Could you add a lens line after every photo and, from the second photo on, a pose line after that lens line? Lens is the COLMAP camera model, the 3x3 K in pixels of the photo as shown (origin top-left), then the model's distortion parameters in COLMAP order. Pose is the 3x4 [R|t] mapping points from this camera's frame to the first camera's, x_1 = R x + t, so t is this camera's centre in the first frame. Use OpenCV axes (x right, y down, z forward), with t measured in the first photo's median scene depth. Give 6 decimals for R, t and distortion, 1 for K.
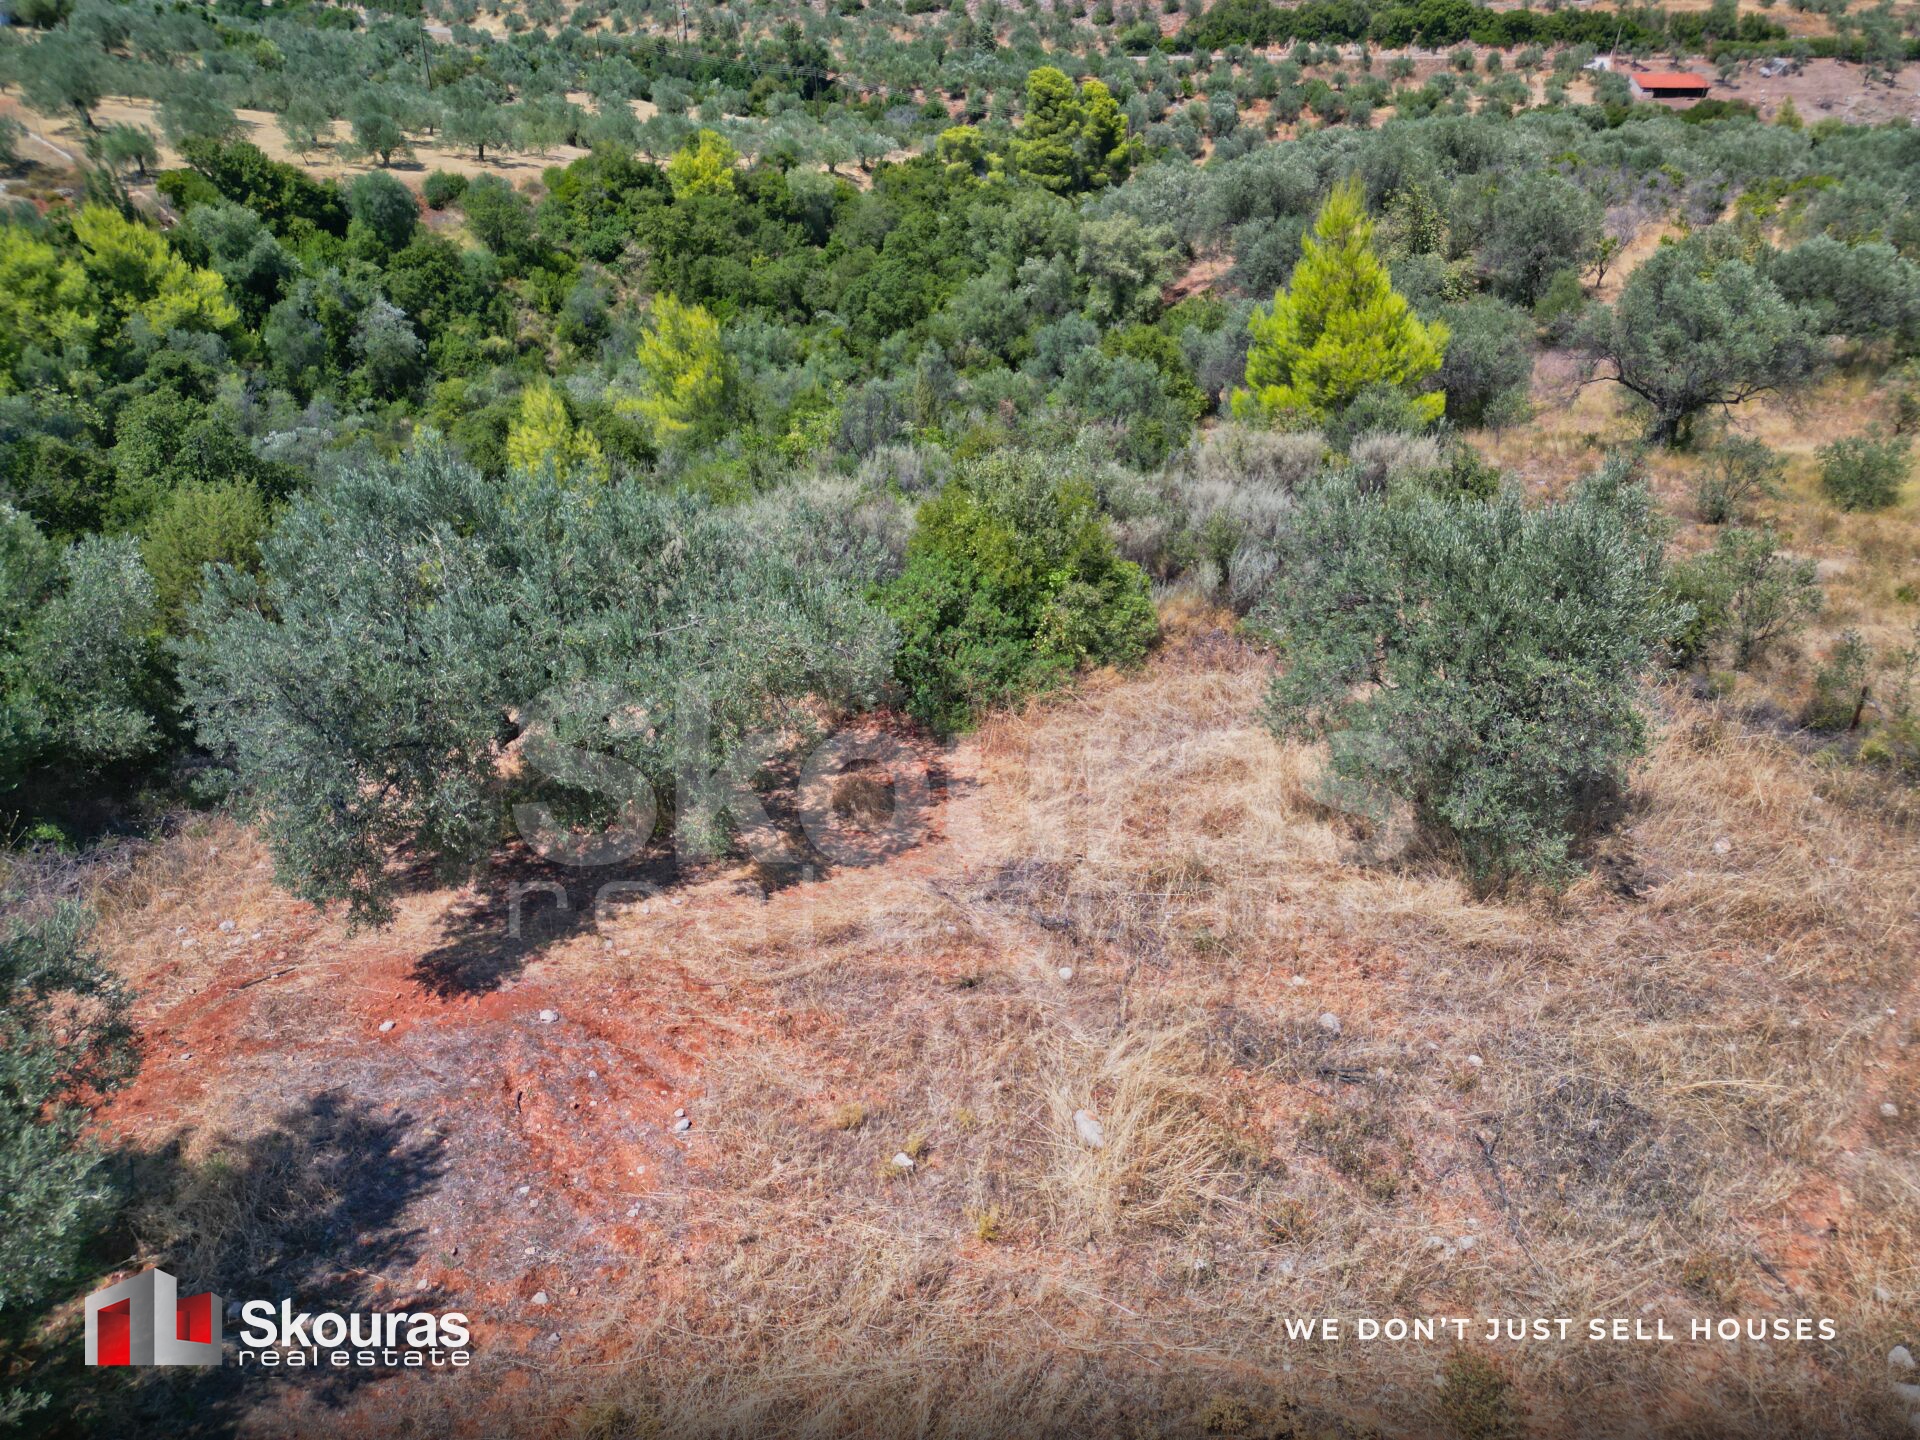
lens RADIAL K [[1349.7, 0, 950.7], [0, 1349.7, 725.6], [0, 0, 1]] dist [0.047852, -0.030487]
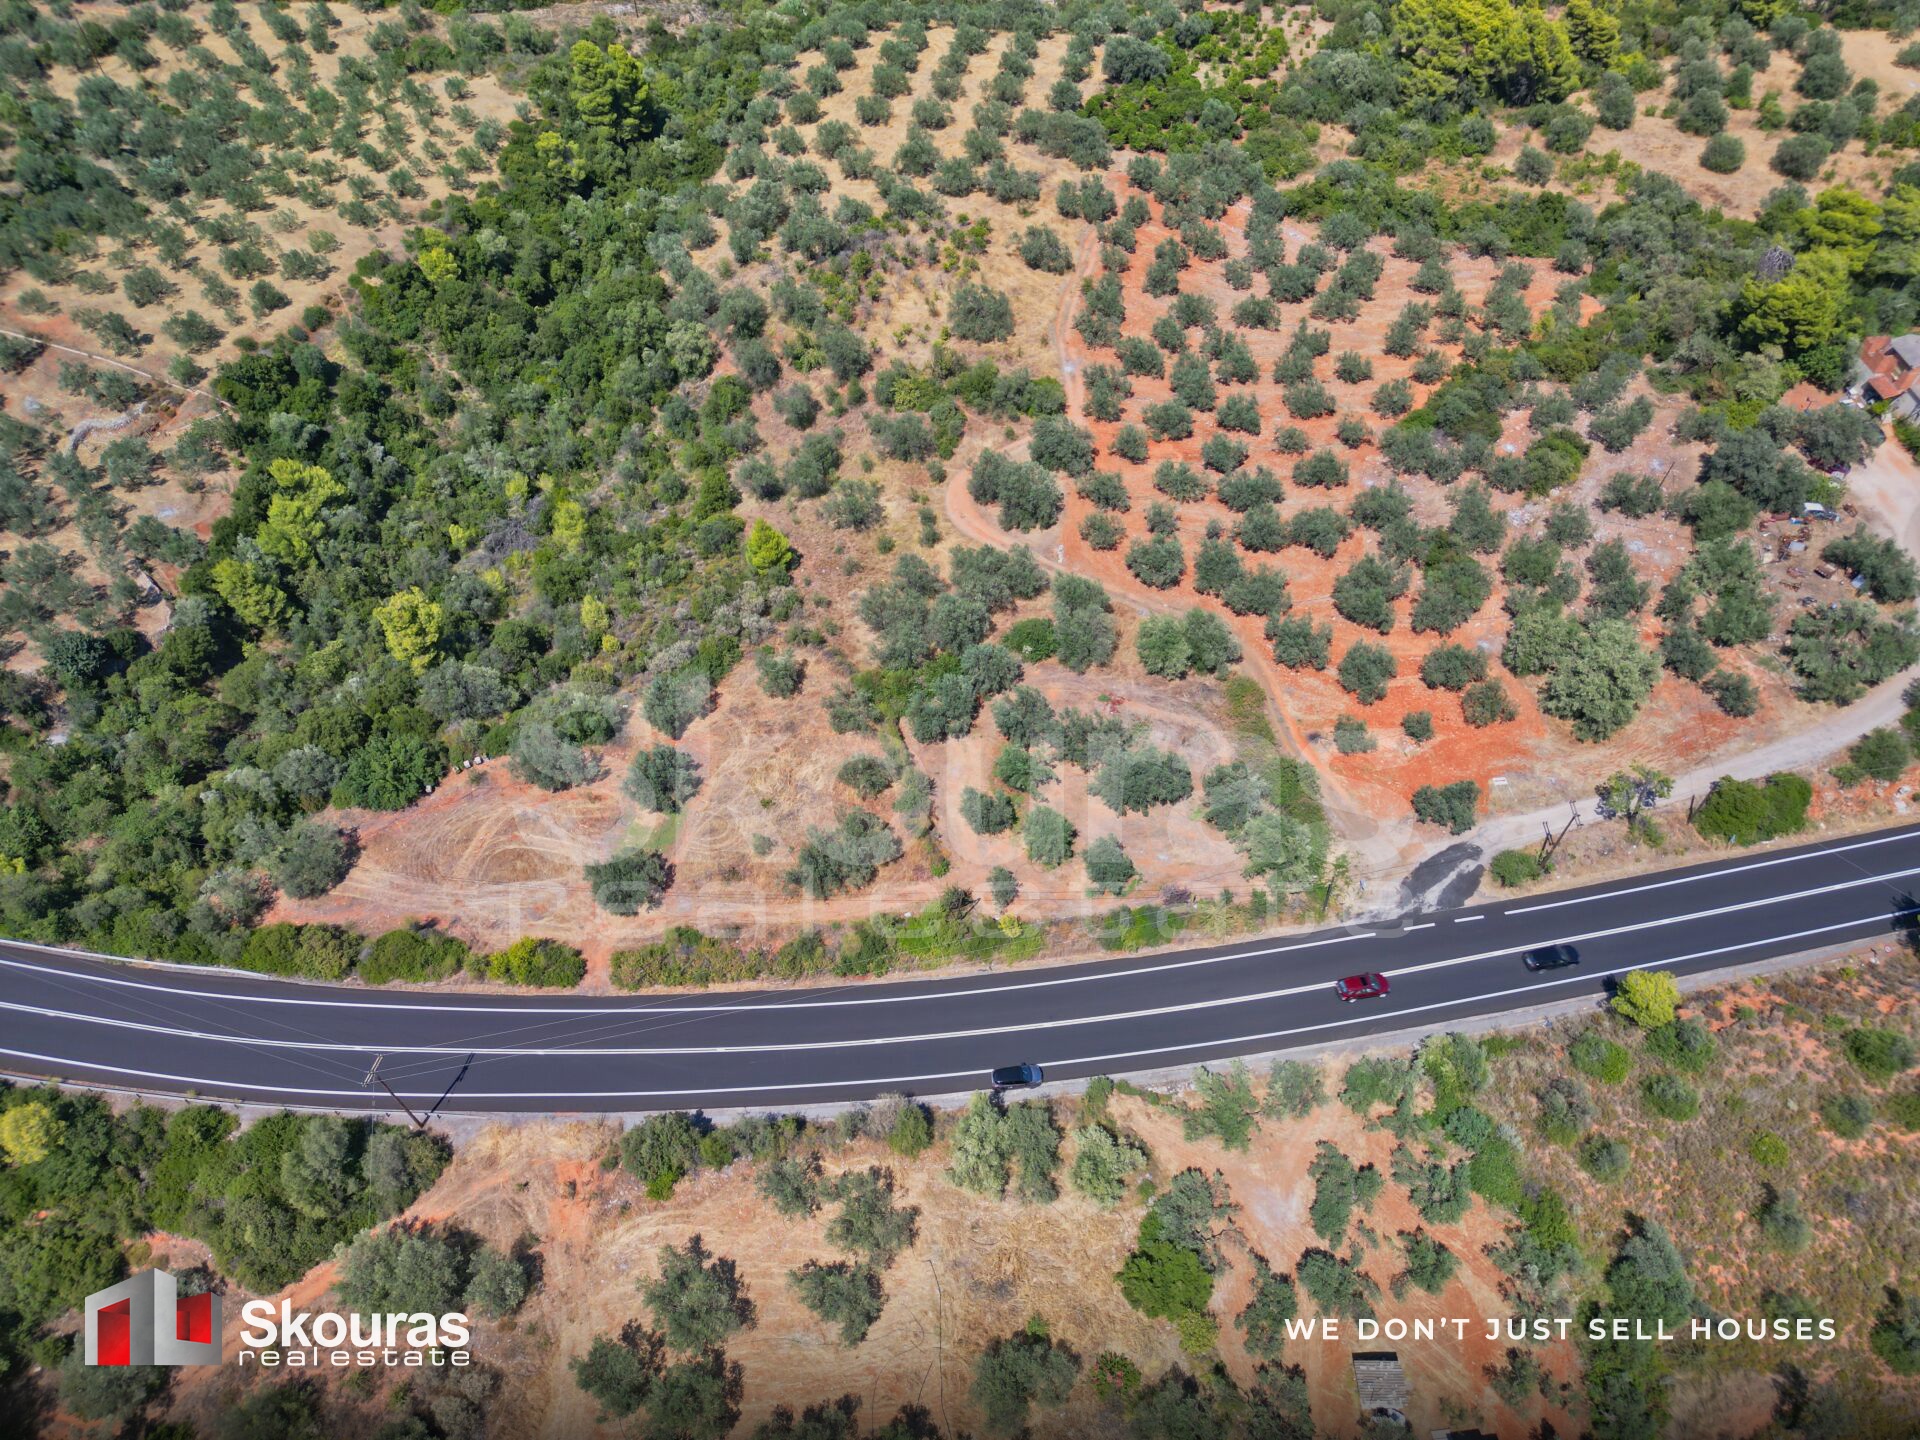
lens RADIAL K [[1344.2, 0, 951.7], [0, 1344.2, 719.6], [0, 0, 1]] dist [0.077949, -0.075685]
pose [[0.945976, -0.259330, 0.194621, -0.019335], [0.173884, 0.912386, 0.370562, -0.173711], [-0.273667, -0.316701, 0.908189, -0.451249]]
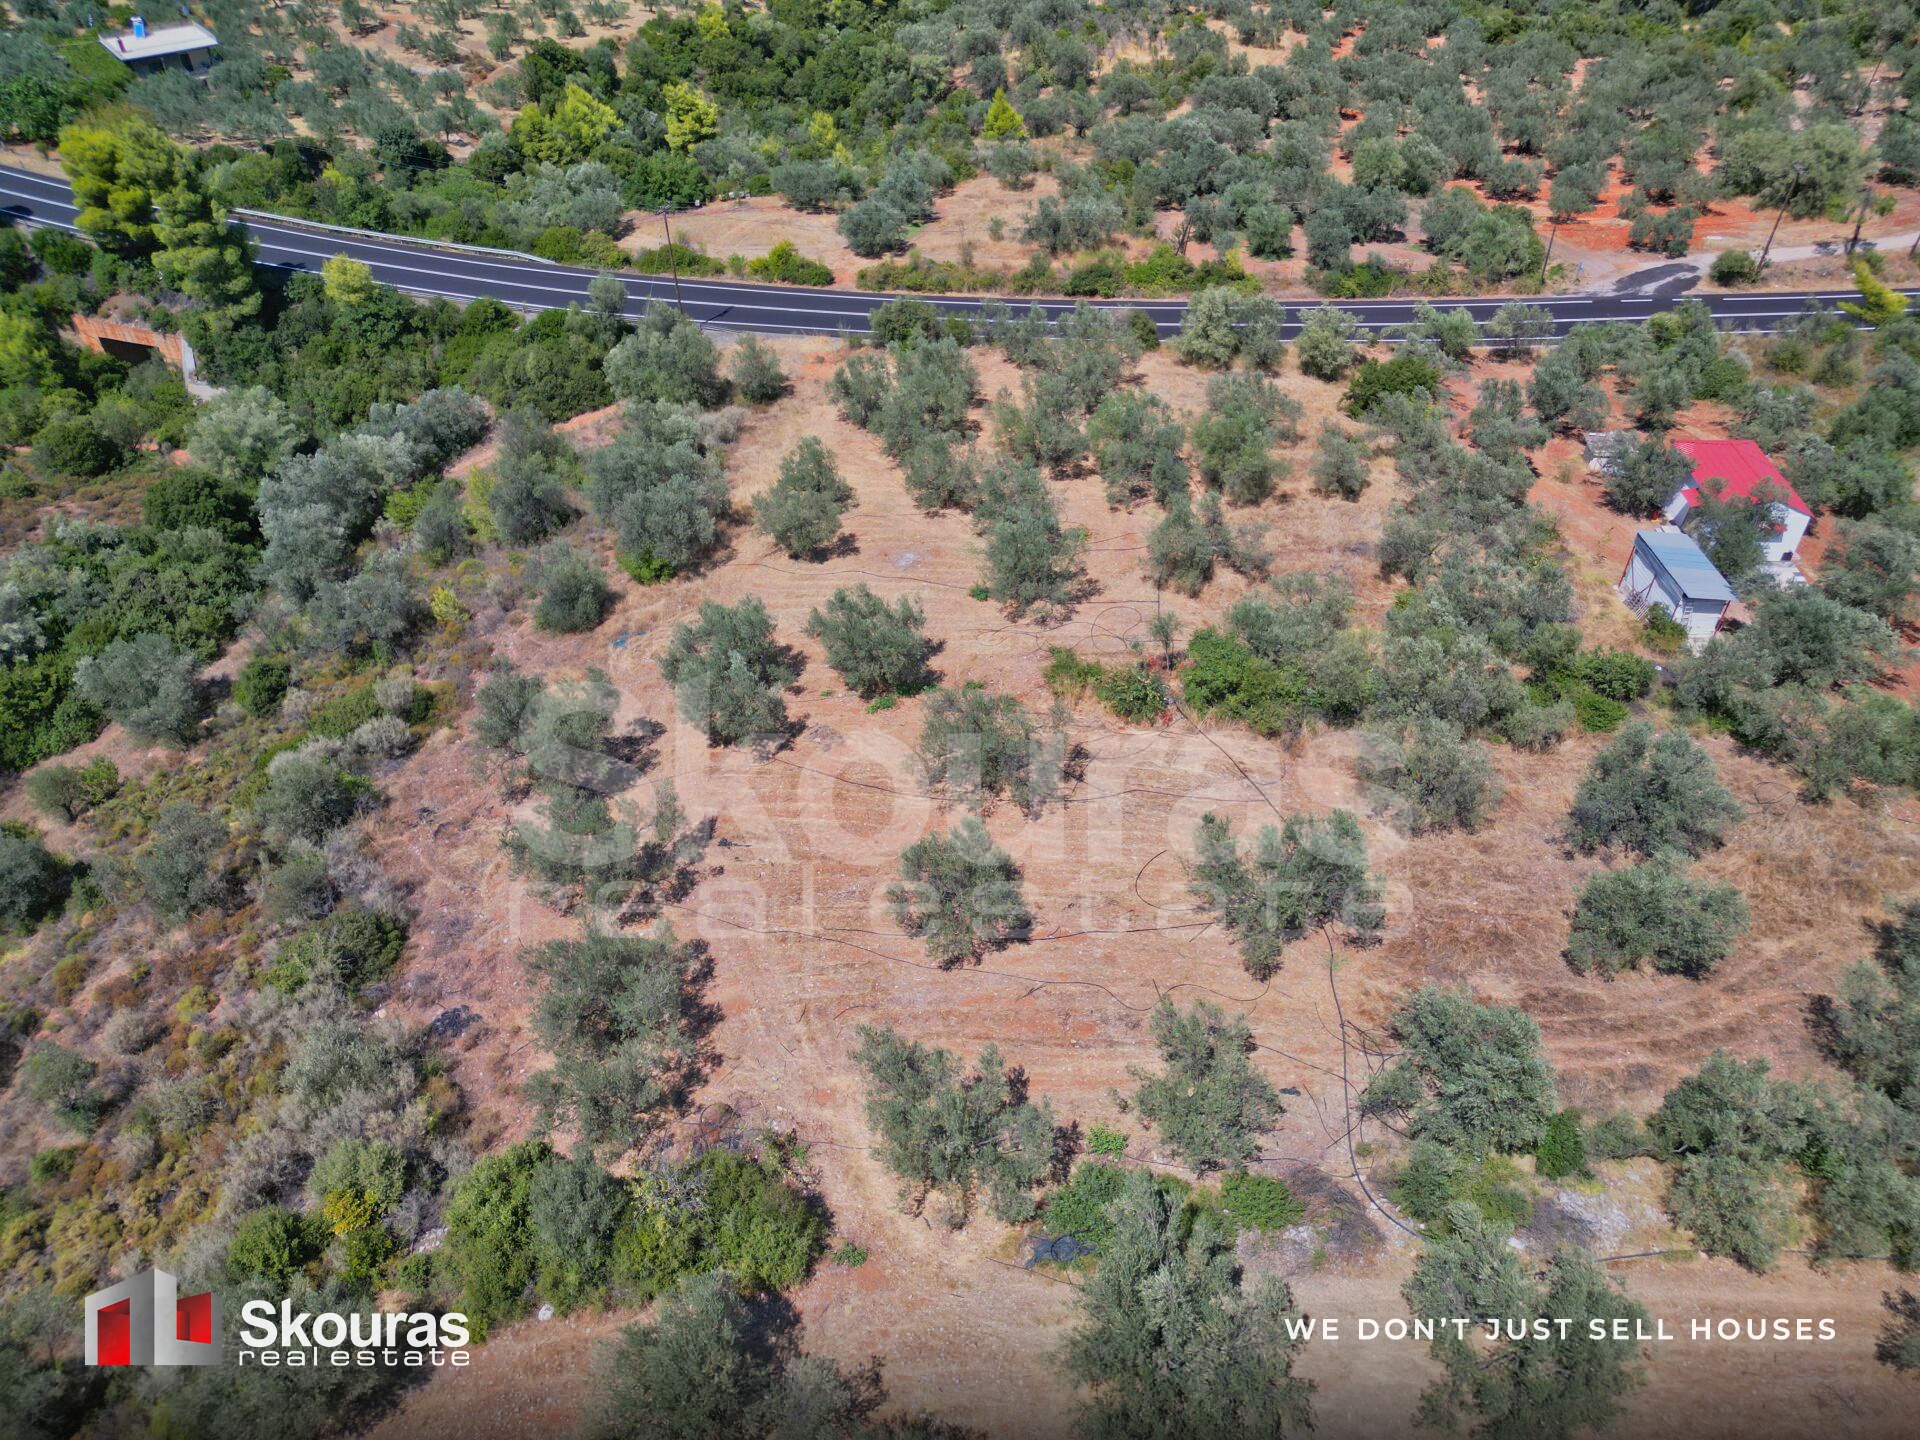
lens RADIAL K [[1344.2, 0, 951.7], [0, 1344.2, 719.6], [0, 0, 1]] dist [0.077949, -0.075685]
pose [[0.979249, -0.137244, 0.149115, -0.122002], [0.107760, 0.975771, 0.190418, 0.115749], [-0.171636, -0.170398, 0.970312, -0.543978]]
